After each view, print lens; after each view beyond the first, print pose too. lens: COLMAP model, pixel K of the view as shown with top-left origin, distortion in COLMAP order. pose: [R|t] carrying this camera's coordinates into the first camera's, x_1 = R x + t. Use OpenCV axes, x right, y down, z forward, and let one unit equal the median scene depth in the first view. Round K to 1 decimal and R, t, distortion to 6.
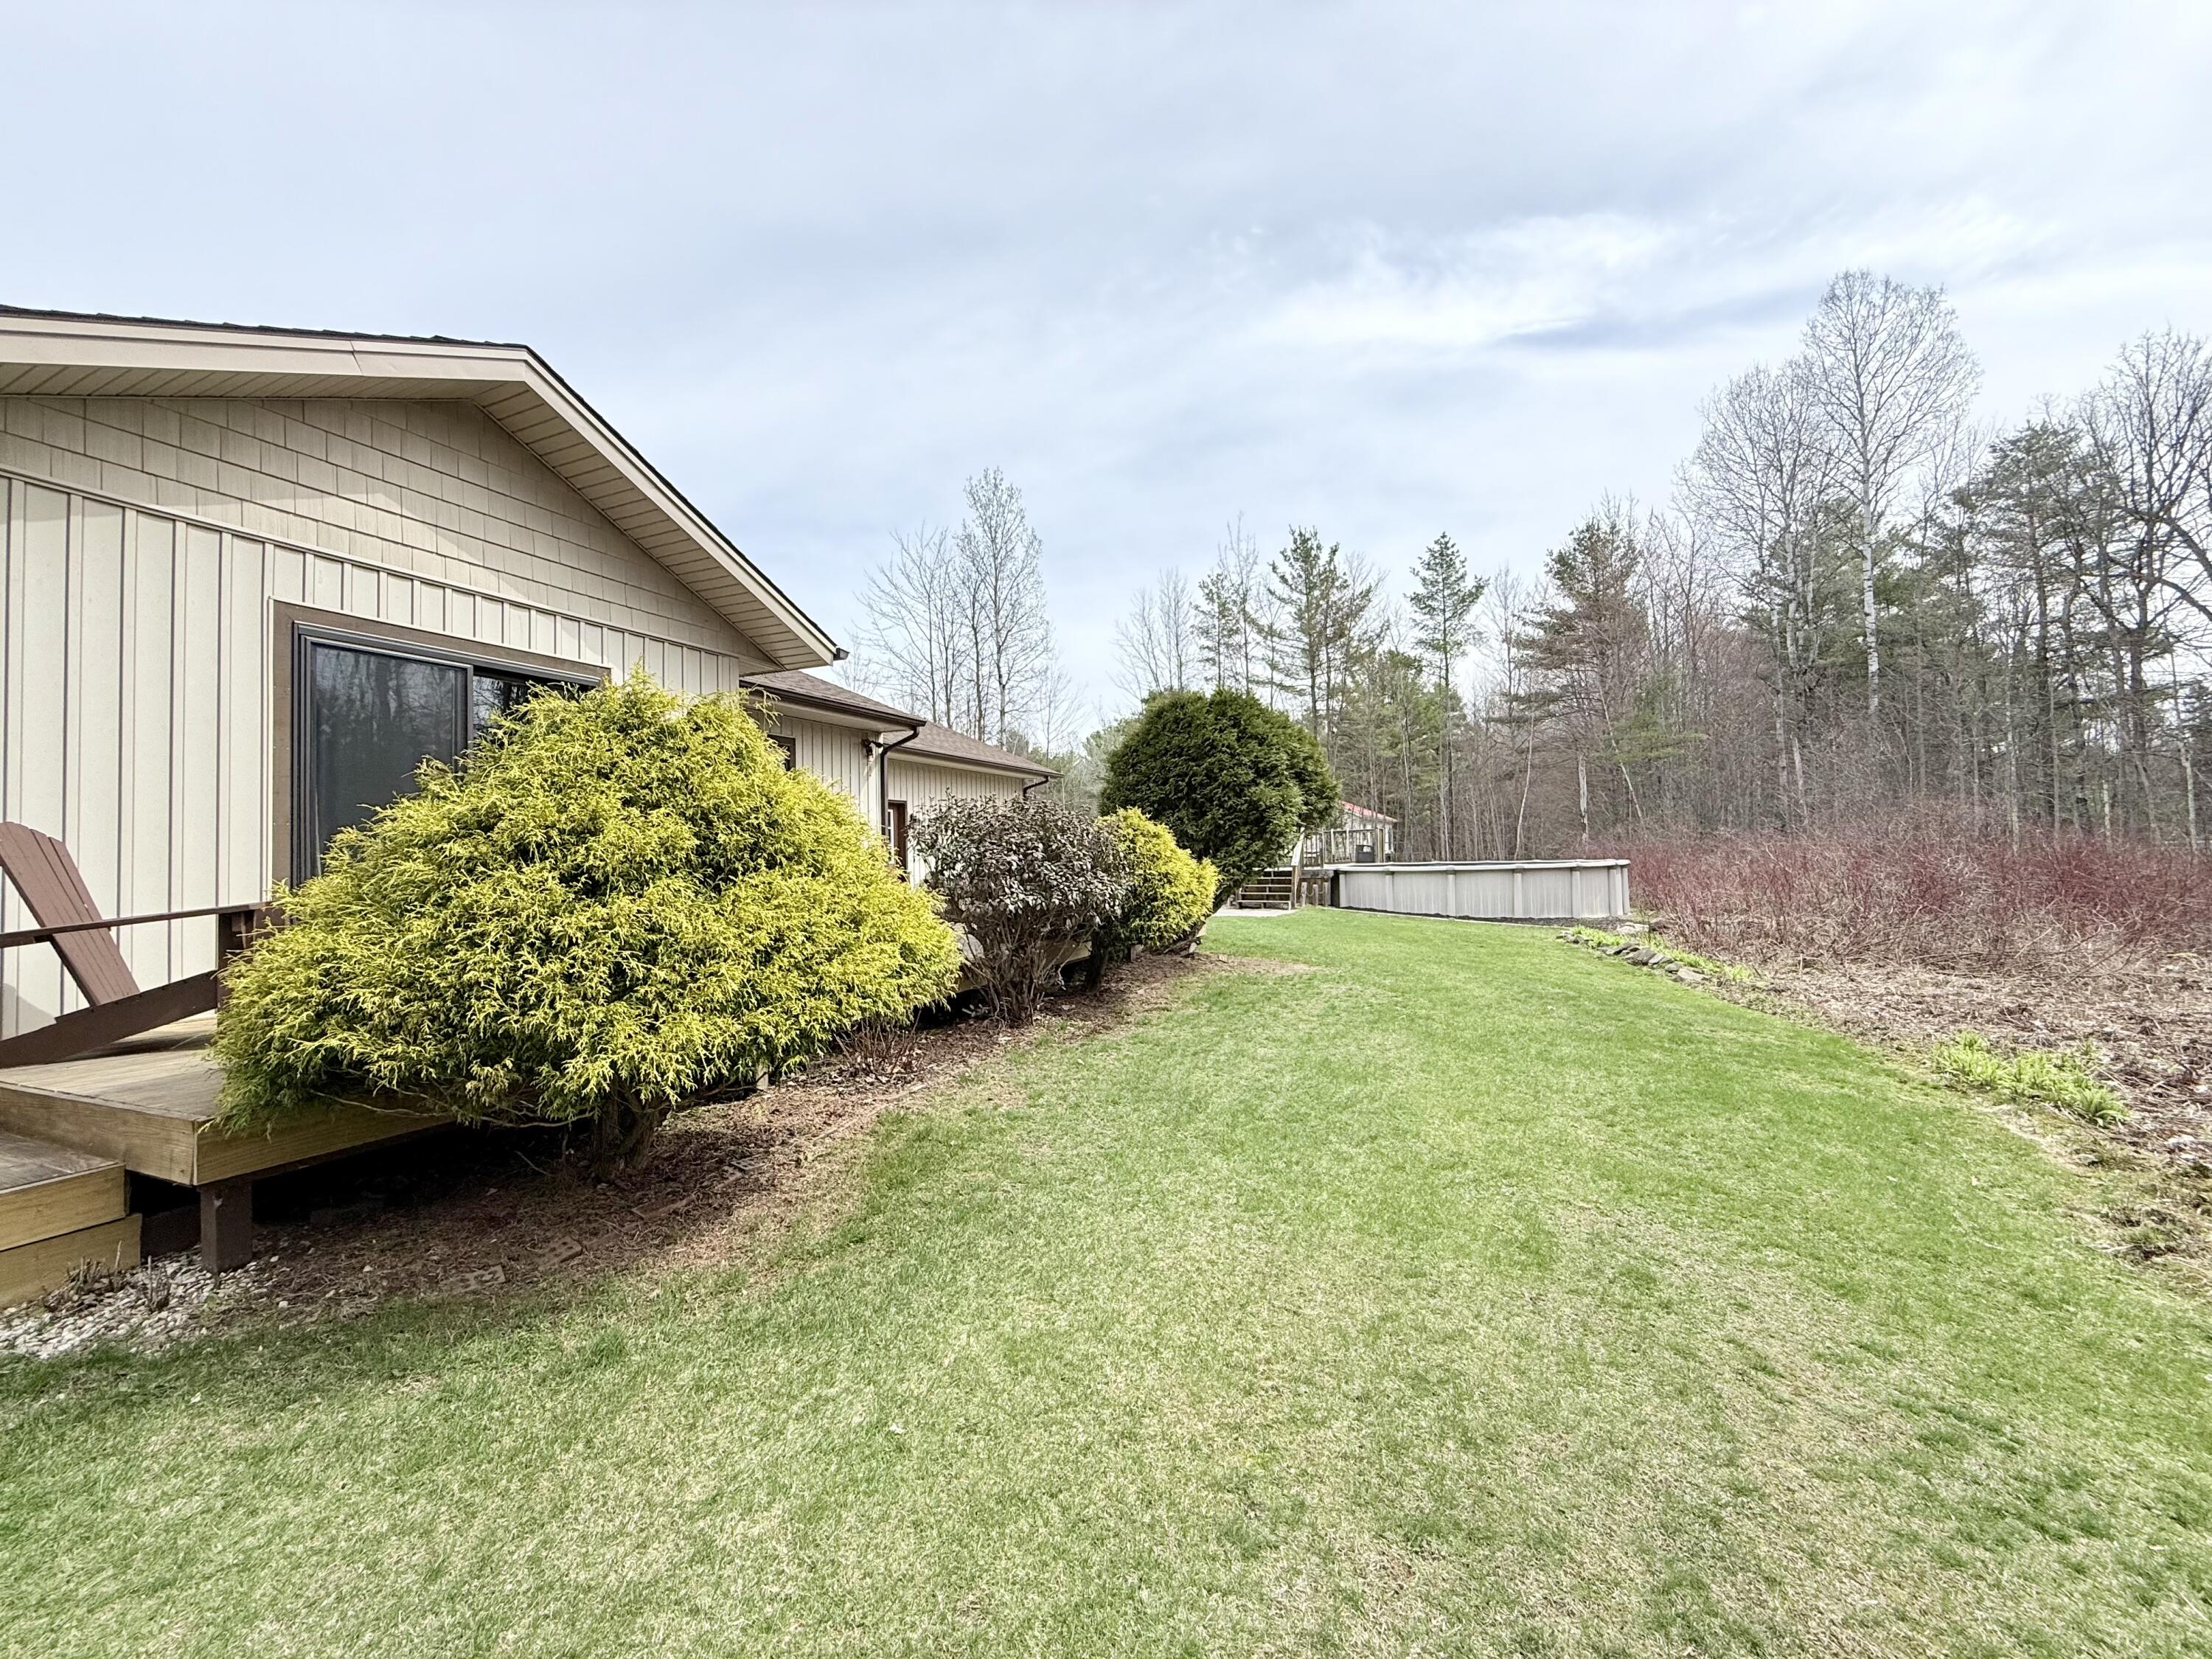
lens RADIAL K [[889.2, 0, 1103.2], [0, 889.2, 834.4], [0, 0, 1]] dist [0.000371, 0.000050]
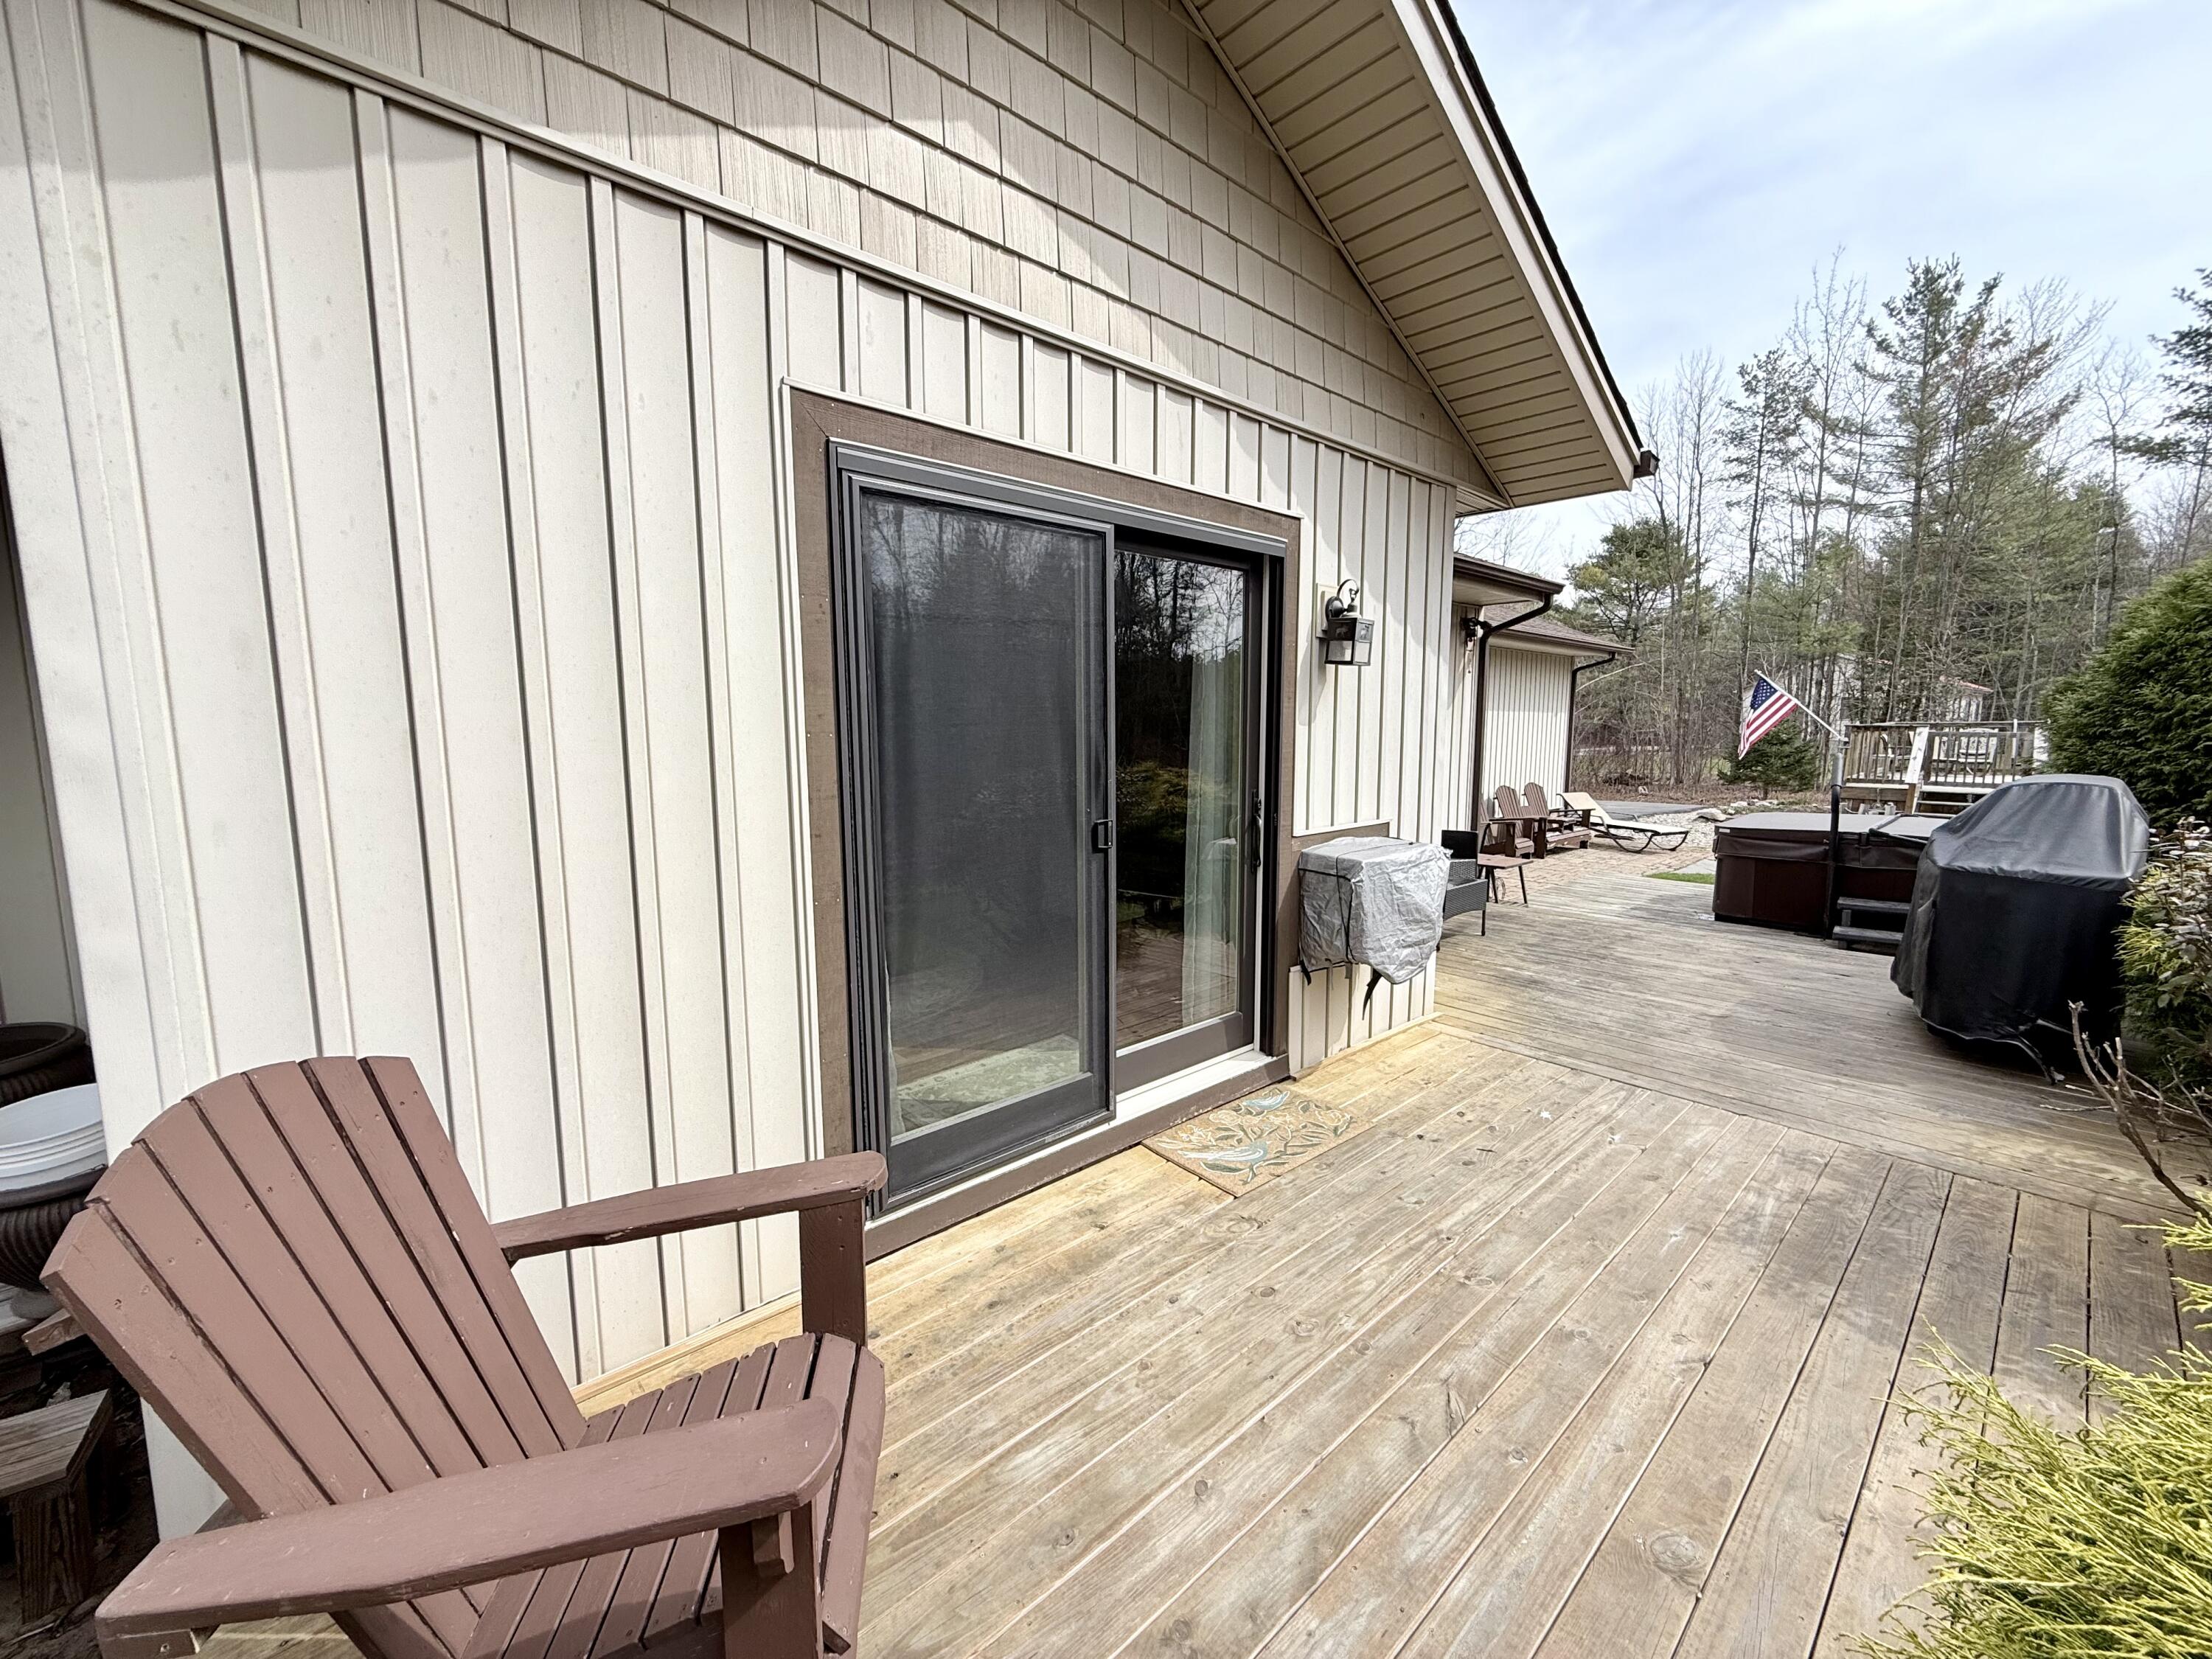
lens RADIAL K [[889.2, 0, 1103.2], [0, 889.2, 834.4], [0, 0, 1]] dist [0.000371, 0.000050]
pose [[0.921885, 0.062935, -0.382319, -0.072447], [-0.003388, 0.987992, 0.154468, -0.013877], [0.387450, -0.141106, 0.911028, 0.075043]]
